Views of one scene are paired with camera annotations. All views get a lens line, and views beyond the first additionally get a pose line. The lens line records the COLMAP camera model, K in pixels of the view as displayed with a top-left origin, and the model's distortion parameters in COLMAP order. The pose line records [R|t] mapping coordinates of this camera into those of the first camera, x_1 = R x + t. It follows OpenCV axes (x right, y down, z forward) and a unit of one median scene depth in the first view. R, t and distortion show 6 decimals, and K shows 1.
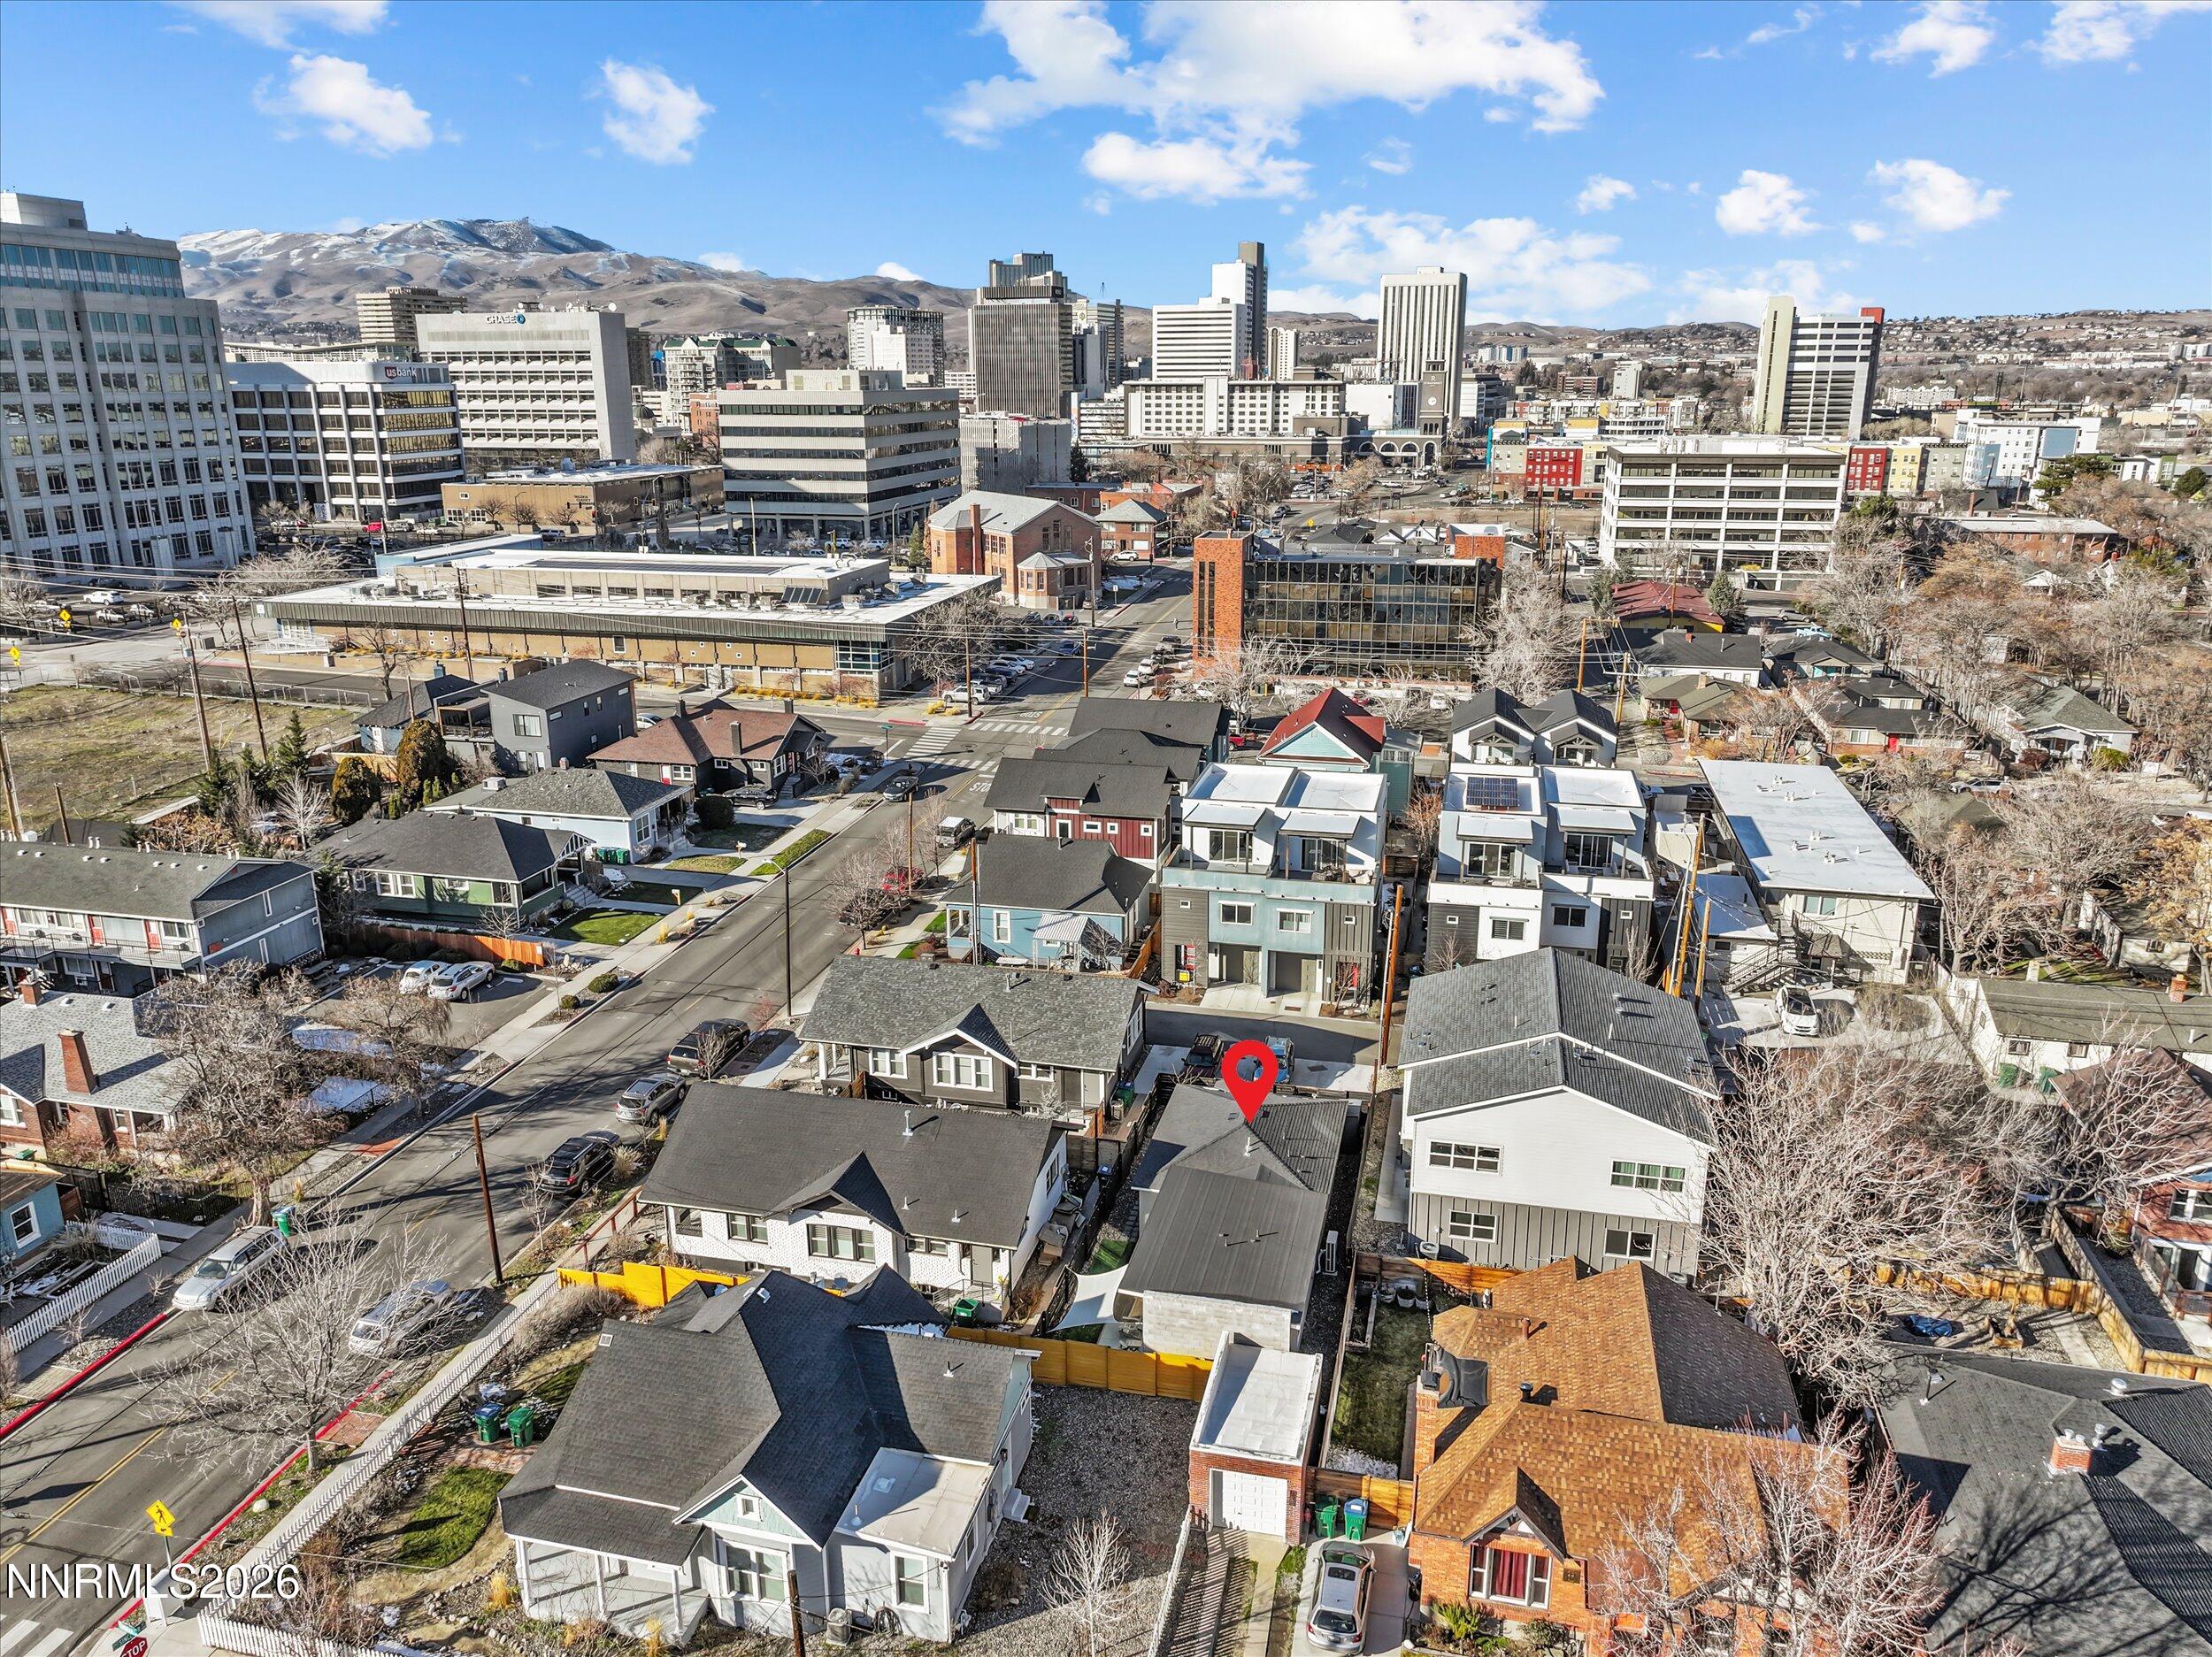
lens RADIAL K [[1549.5, 0, 1116.7], [0, 1549.5, 829.6], [0, 0, 1]] dist [0.006294, 0.008174]
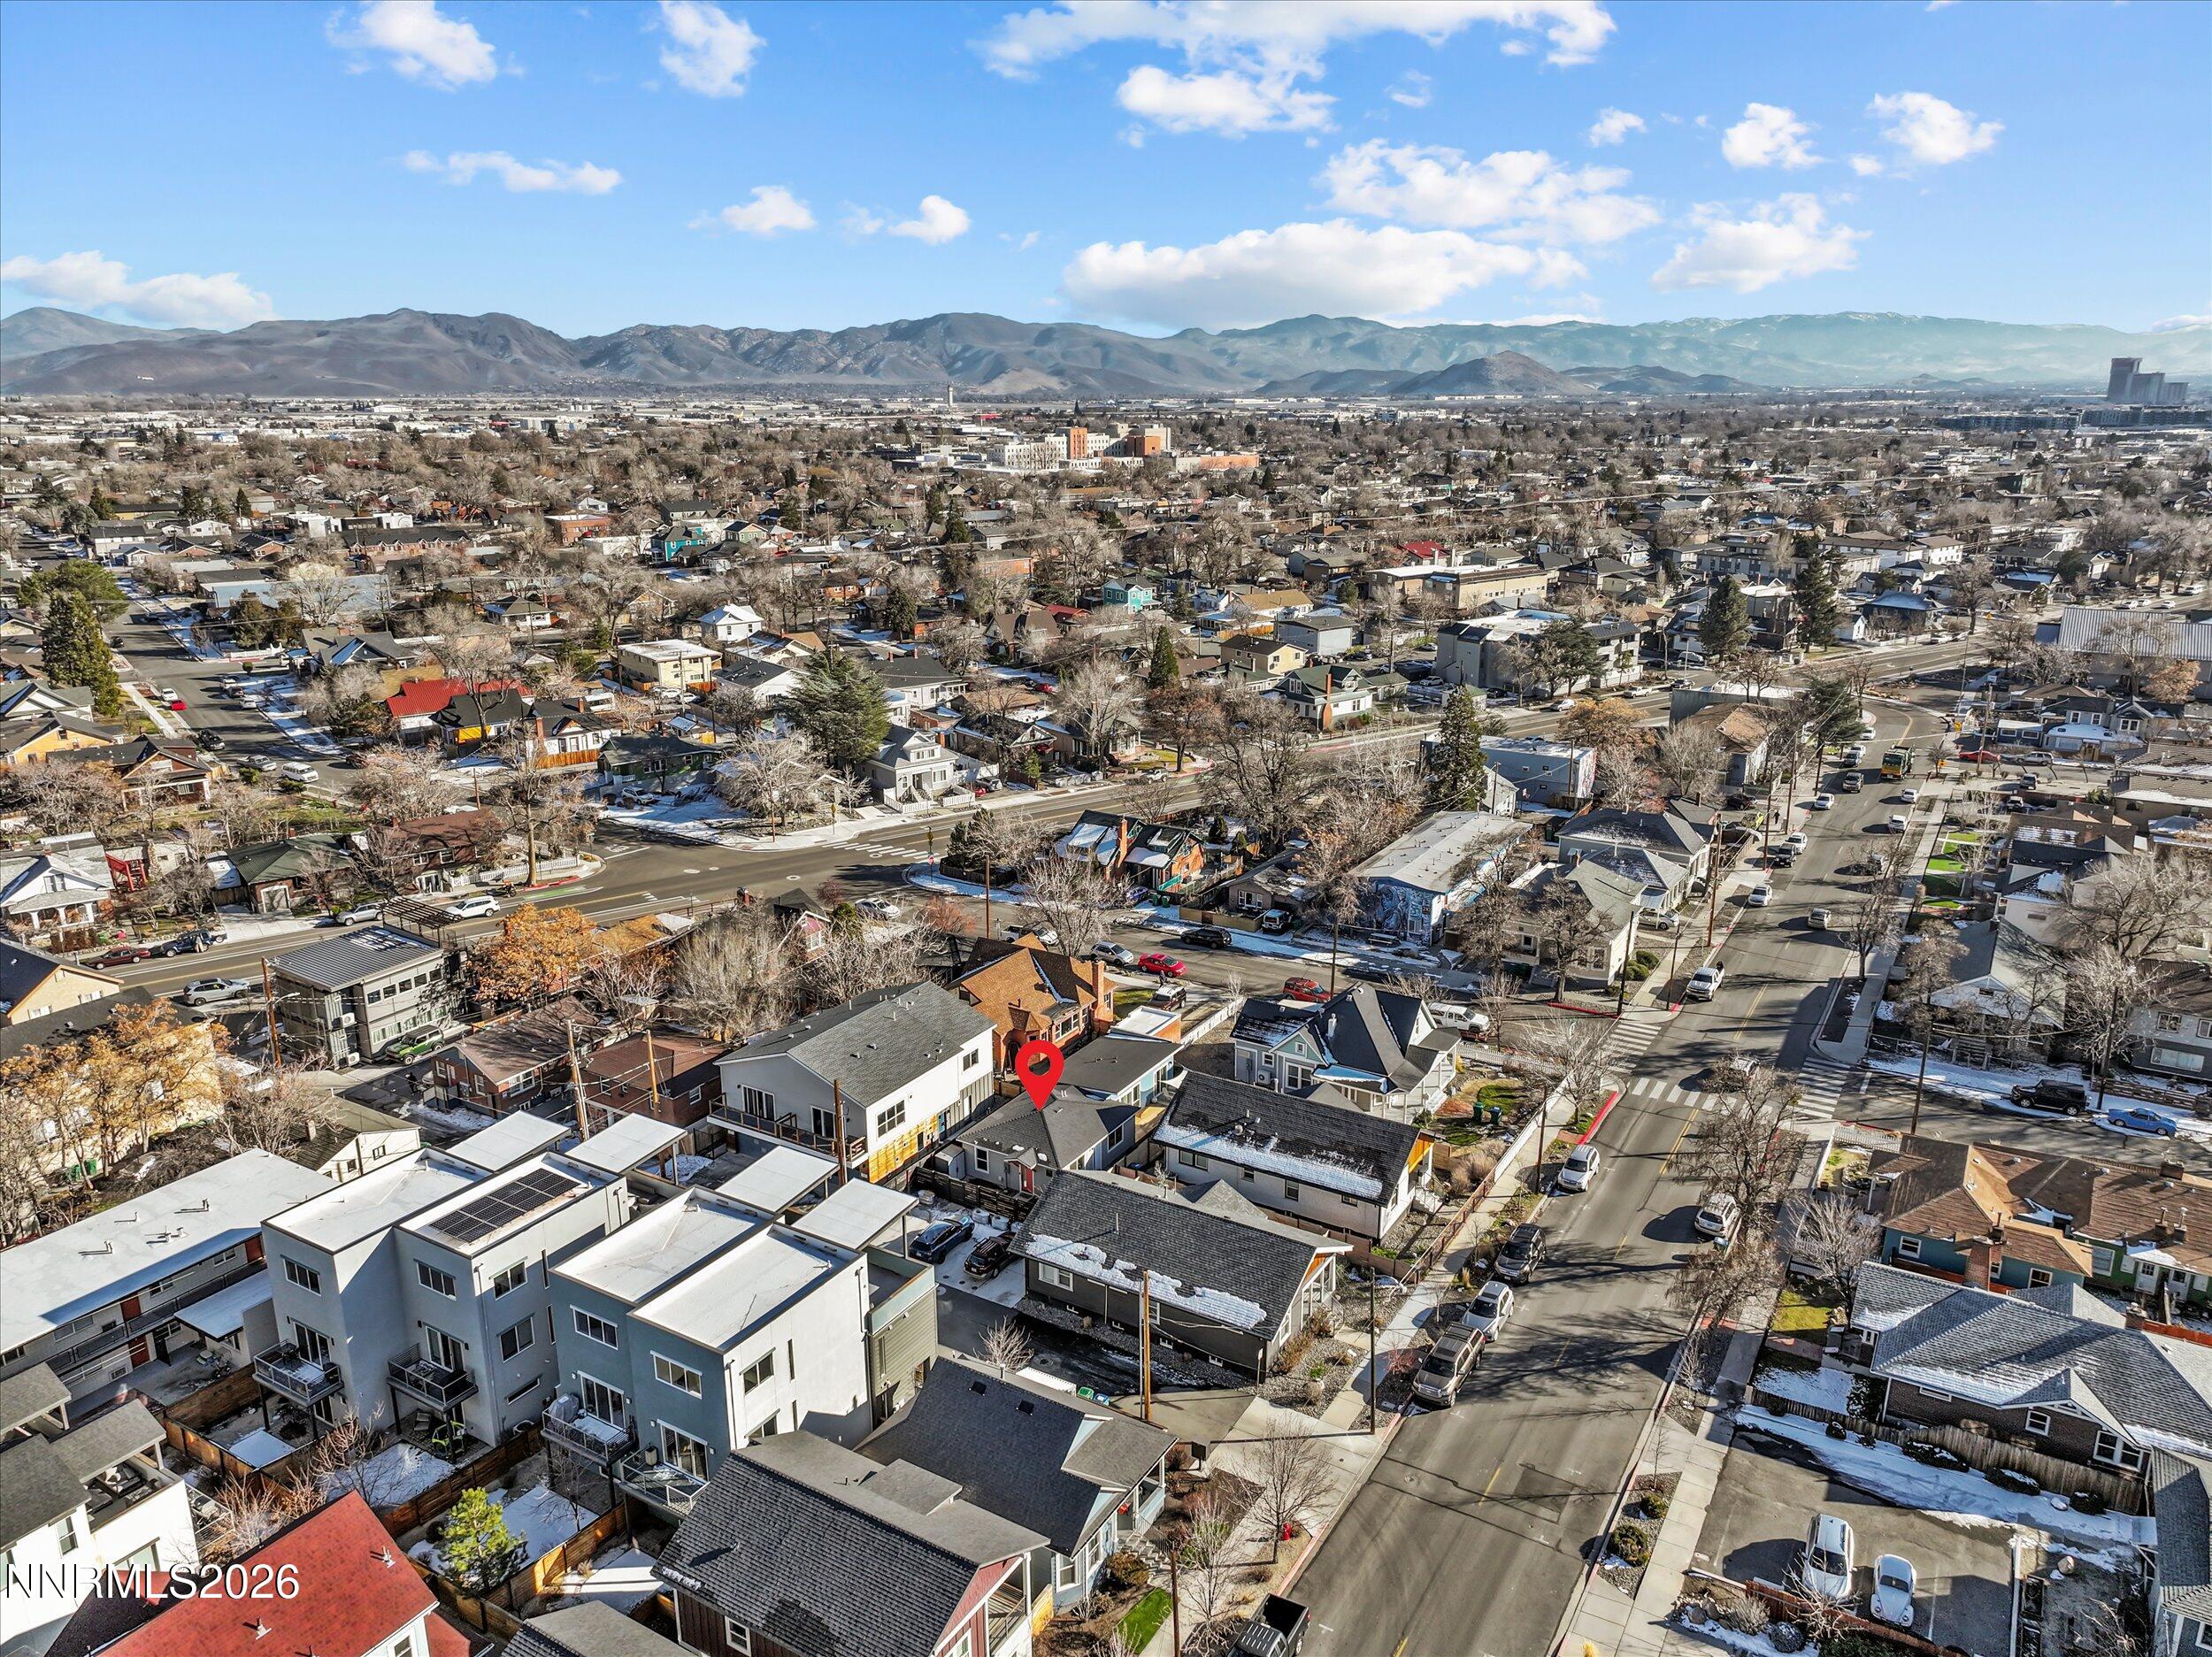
lens RADIAL K [[1549.5, 0, 1116.7], [0, 1549.5, 829.6], [0, 0, 1]] dist [0.006294, 0.008174]
pose [[-0.953394, -0.078079, 0.291452, -0.272001], [0.090070, 0.848252, 0.521878, -0.566844], [-0.287973, 0.523806, -0.801685, 1.410989]]
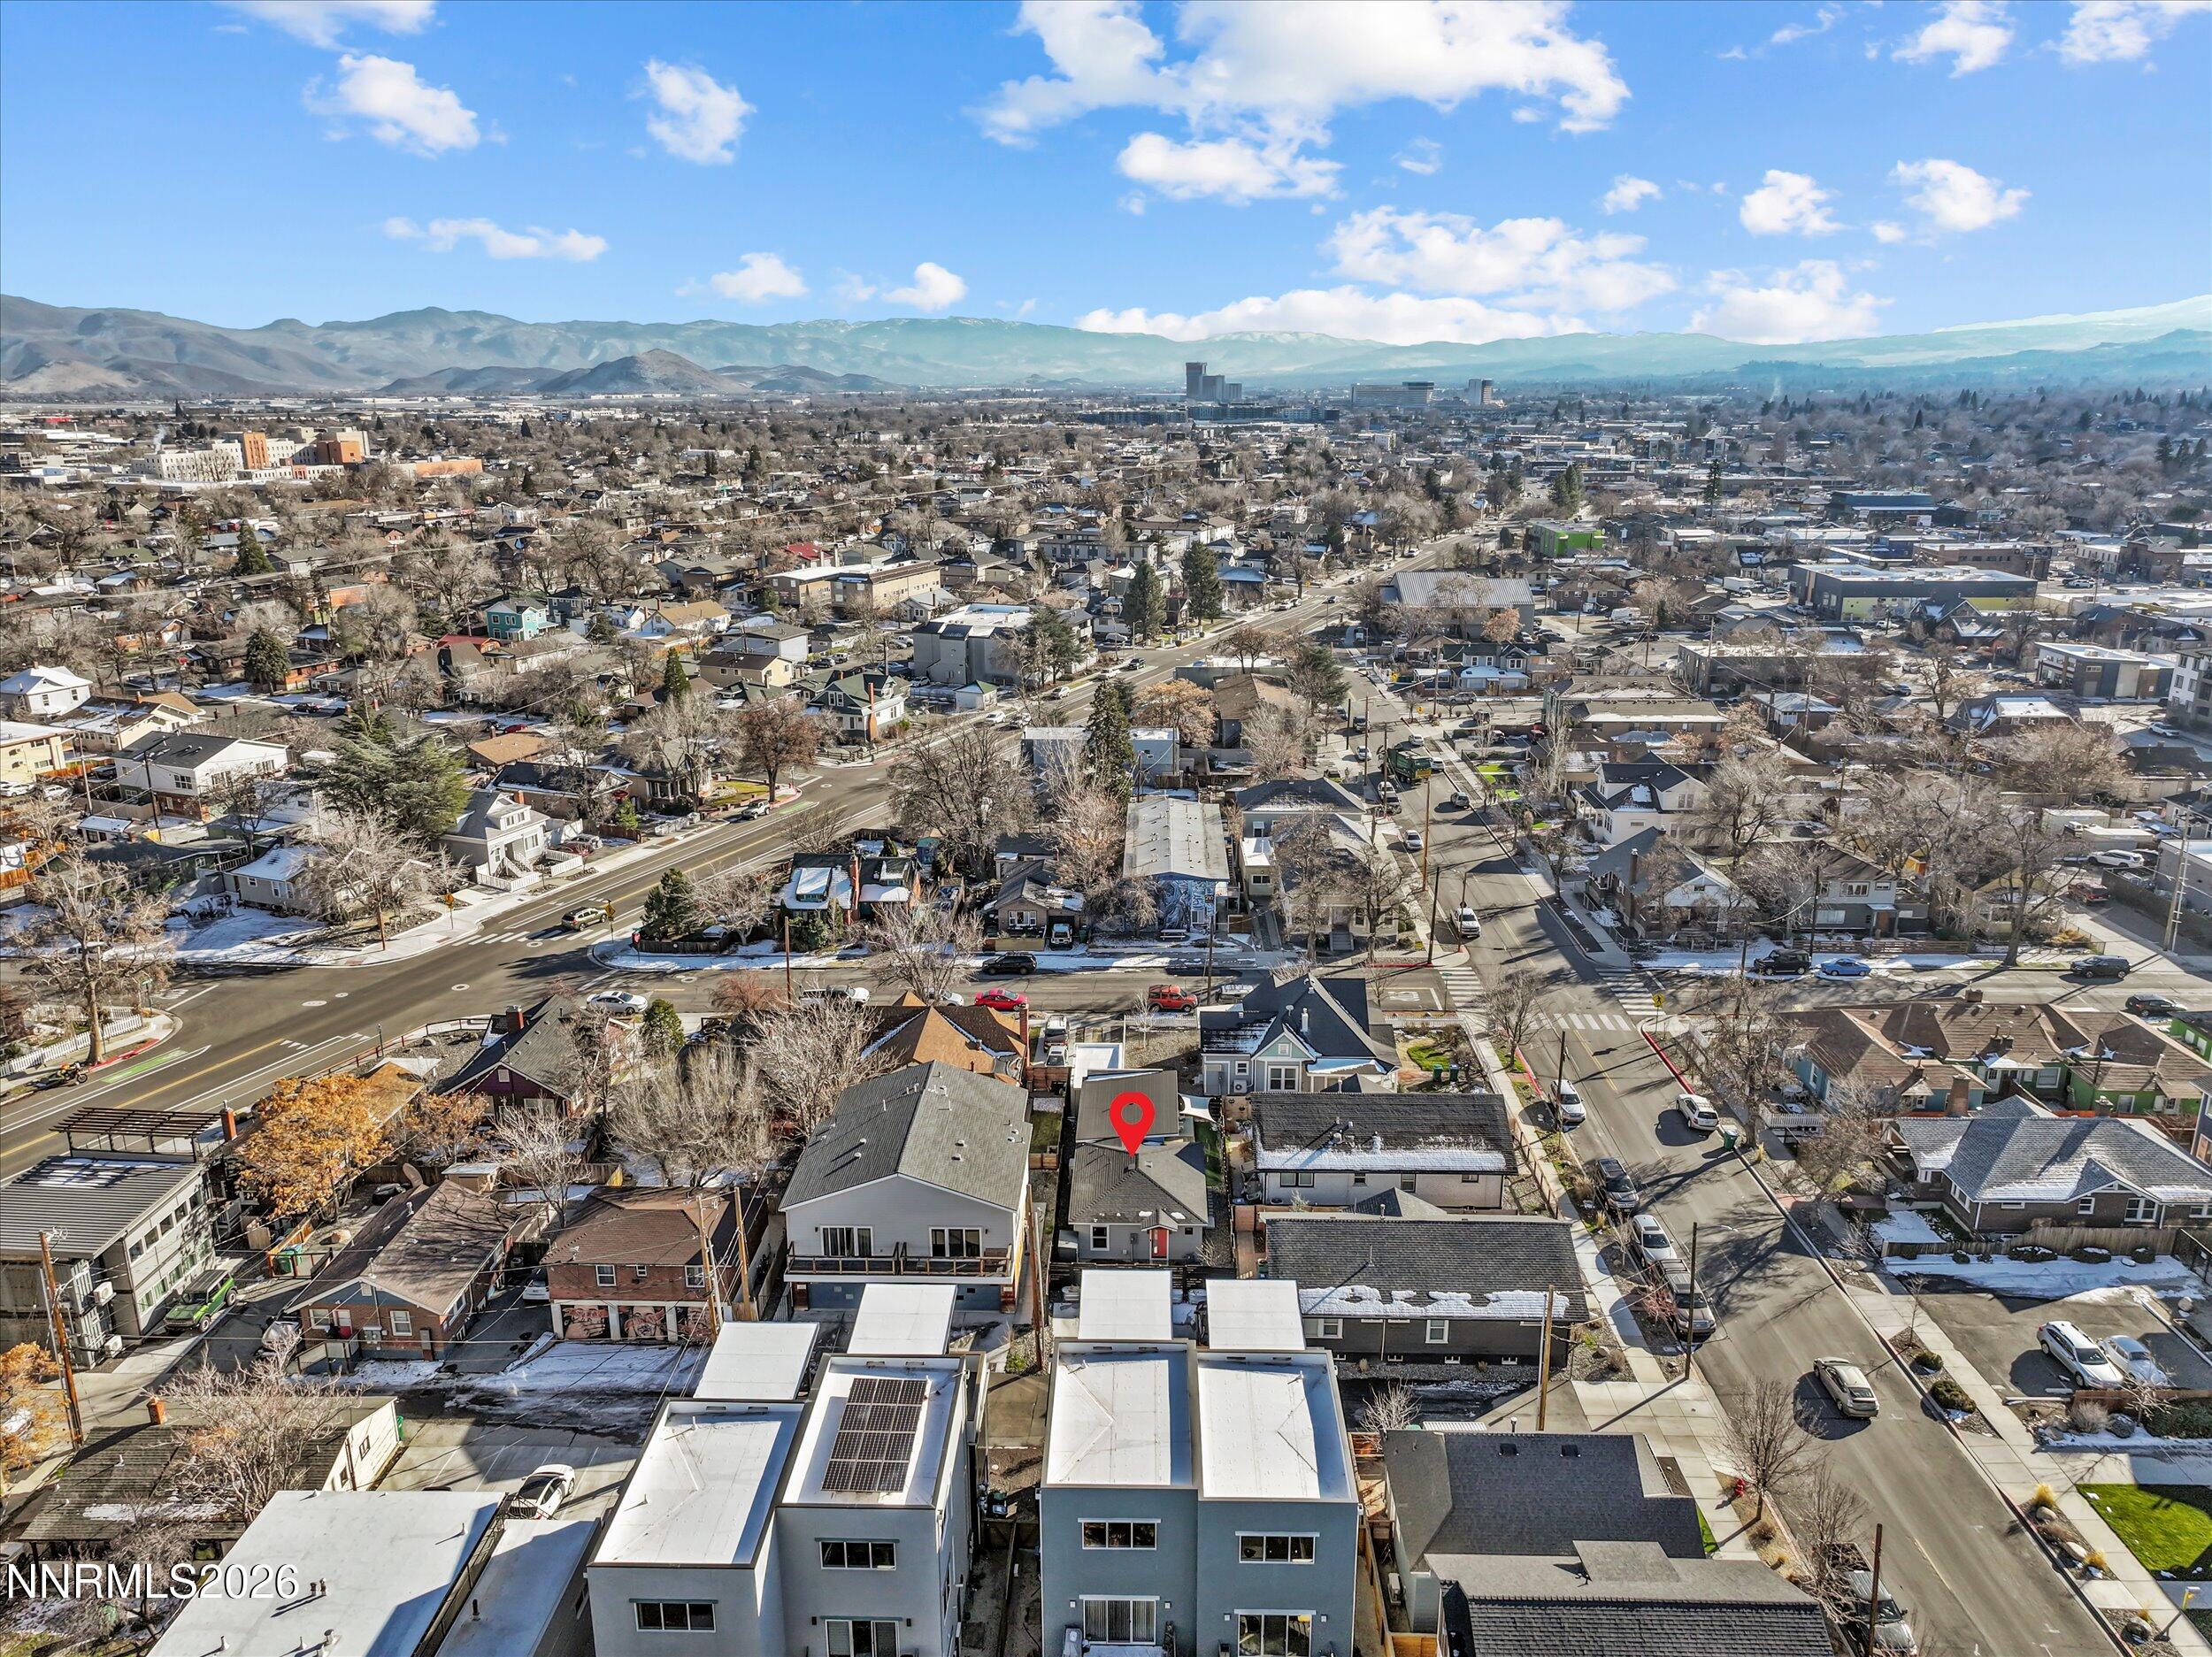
lens RADIAL K [[1549.5, 0, 1116.7], [0, 1549.5, 829.6], [0, 0, 1]] dist [0.006294, 0.008174]
pose [[-0.977395, 0.064364, -0.201385, 0.252173], [-0.053920, 0.845145, 0.531810, -0.558724], [0.204429, 0.530647, -0.822571, 1.369065]]
